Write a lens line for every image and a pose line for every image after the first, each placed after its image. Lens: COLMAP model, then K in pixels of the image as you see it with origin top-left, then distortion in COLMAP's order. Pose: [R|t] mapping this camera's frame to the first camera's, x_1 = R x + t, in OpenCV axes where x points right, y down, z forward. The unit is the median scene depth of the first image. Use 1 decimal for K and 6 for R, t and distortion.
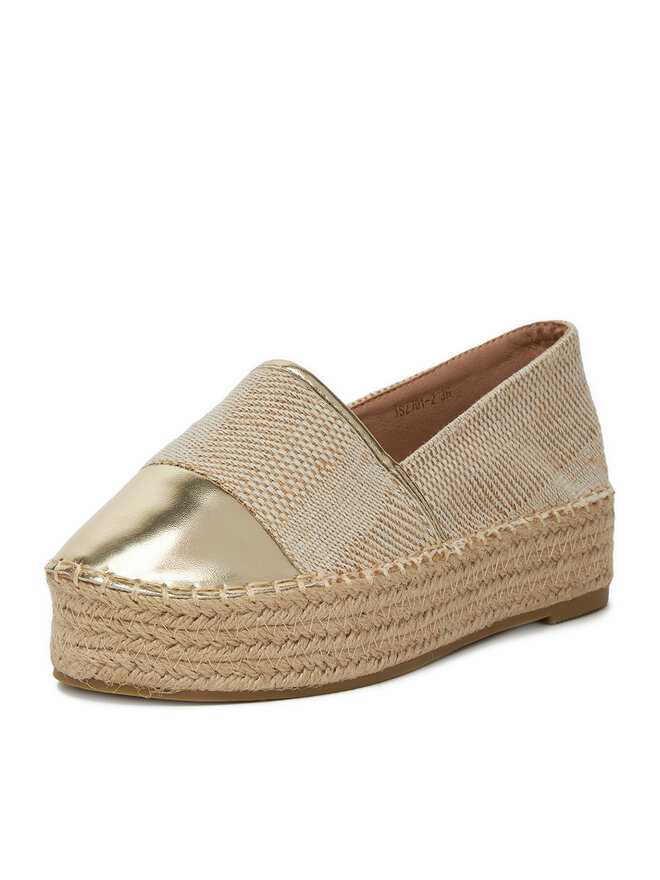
lens RADIAL K [[2271.9, 0, 330.0], [0, 2271.9, 440.0], [0, 0, 1]] dist [-0.016920, 0.000349]
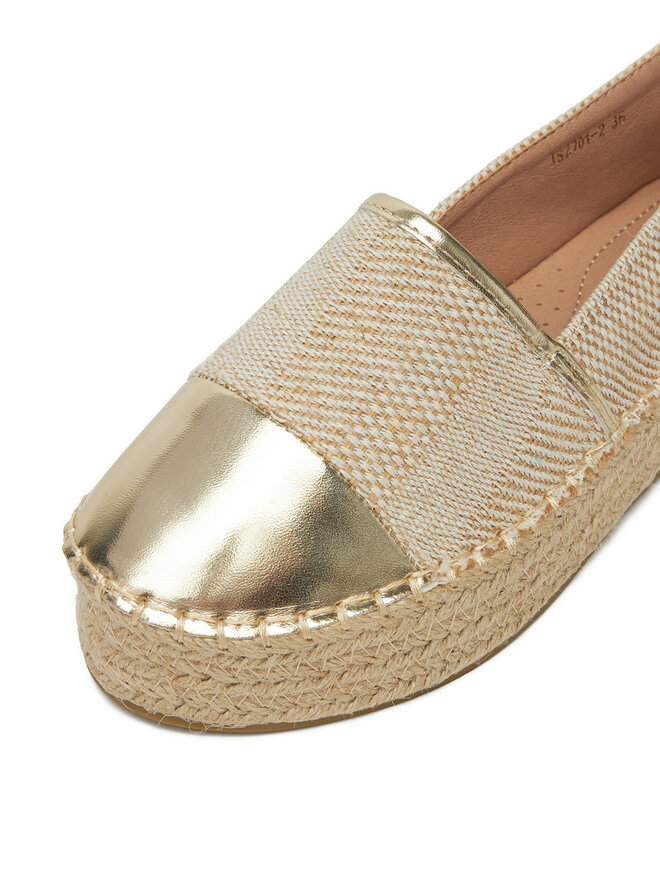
lens RADIAL K [[1646.7, 0, 330.0], [0, 1646.7, 440.0], [0, 0, 1]] dist [0.031778, 0.021219]
pose [[0.996860, 0.046663, -0.063974, -0.008545], [-0.016069, 0.910314, 0.413605, -0.186392], [0.077536, -0.411279, 0.908206, 0.528753]]
